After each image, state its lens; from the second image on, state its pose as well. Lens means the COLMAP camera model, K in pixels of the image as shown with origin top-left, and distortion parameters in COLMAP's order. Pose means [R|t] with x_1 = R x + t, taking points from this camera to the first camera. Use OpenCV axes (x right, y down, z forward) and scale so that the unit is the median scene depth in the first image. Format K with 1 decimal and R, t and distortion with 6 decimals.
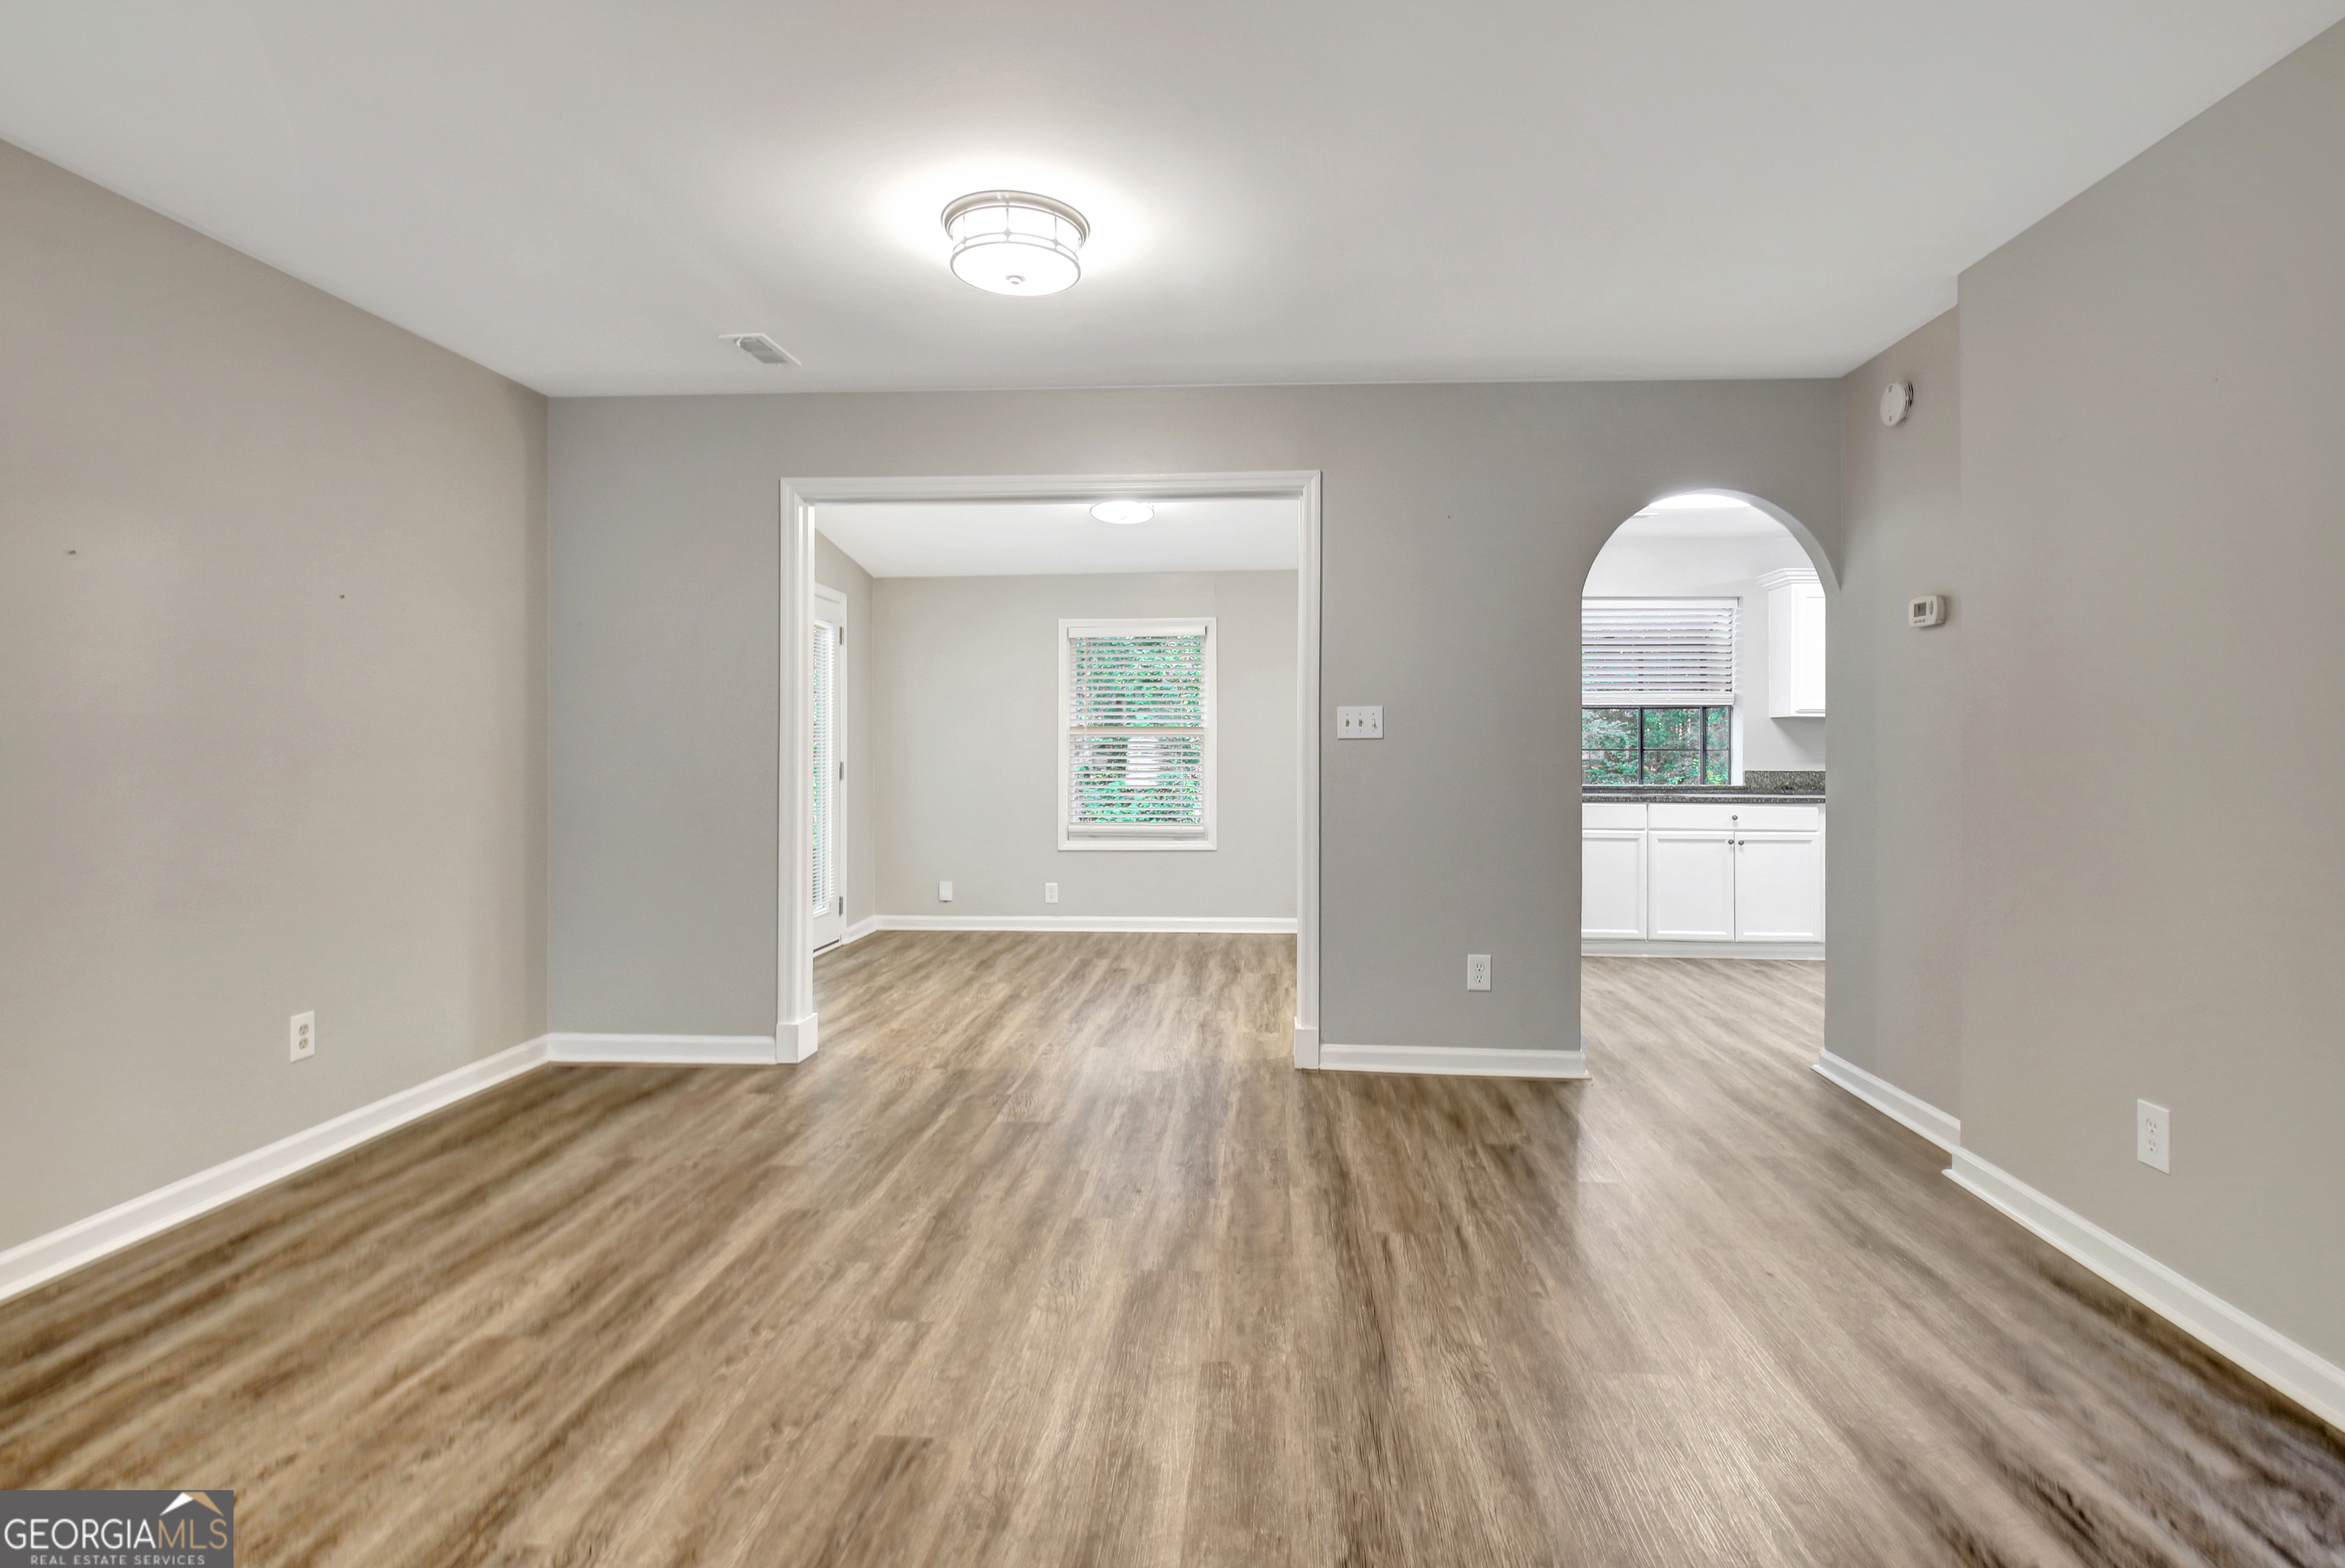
lens RADIAL K [[1156.0, 0, 1221.9], [0, 1156.0, 734.8], [0, 0, 1]] dist [-0.031178, -0.000114]
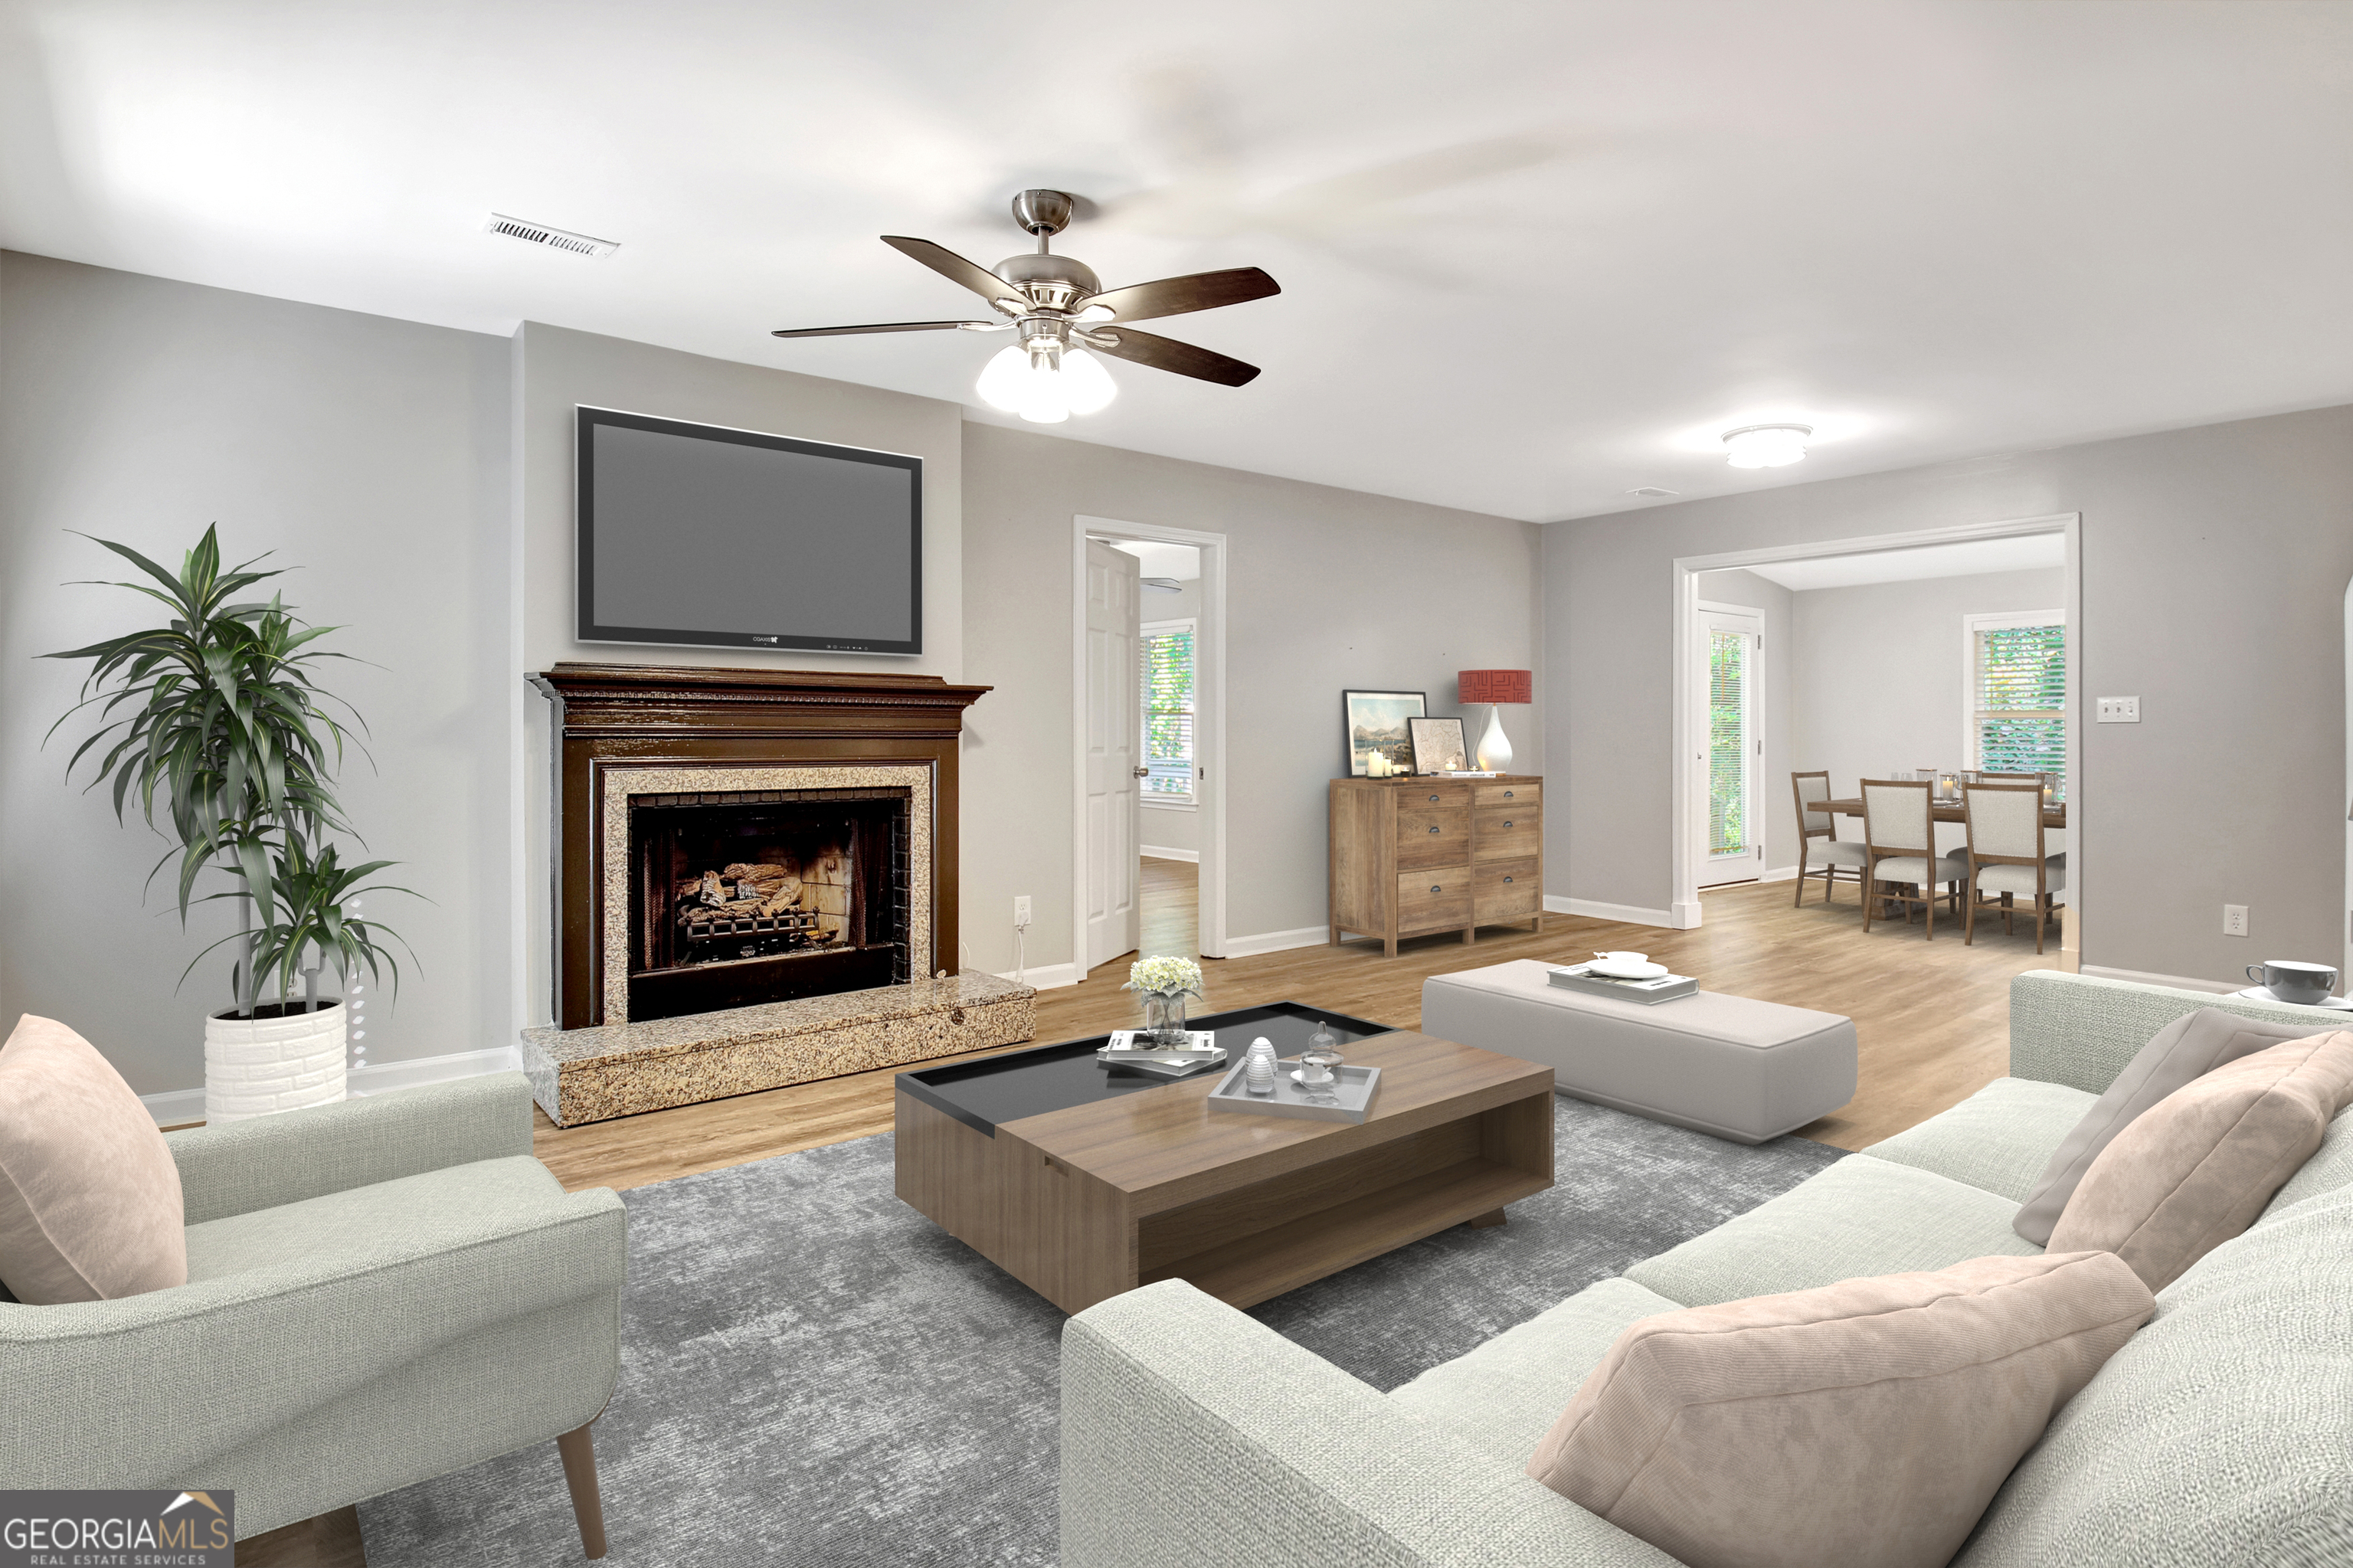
lens RADIAL K [[1327.8, 0, 1175.3], [0, 1327.8, 718.3], [0, 0, 1]] dist [-0.005657, 0.034925]
pose [[0.658401, -0.003288, -0.752660, 0.544185], [0.008510, 0.999959, 0.003075, -0.014723], [0.752619, -0.008430, 0.658402, -0.726692]]
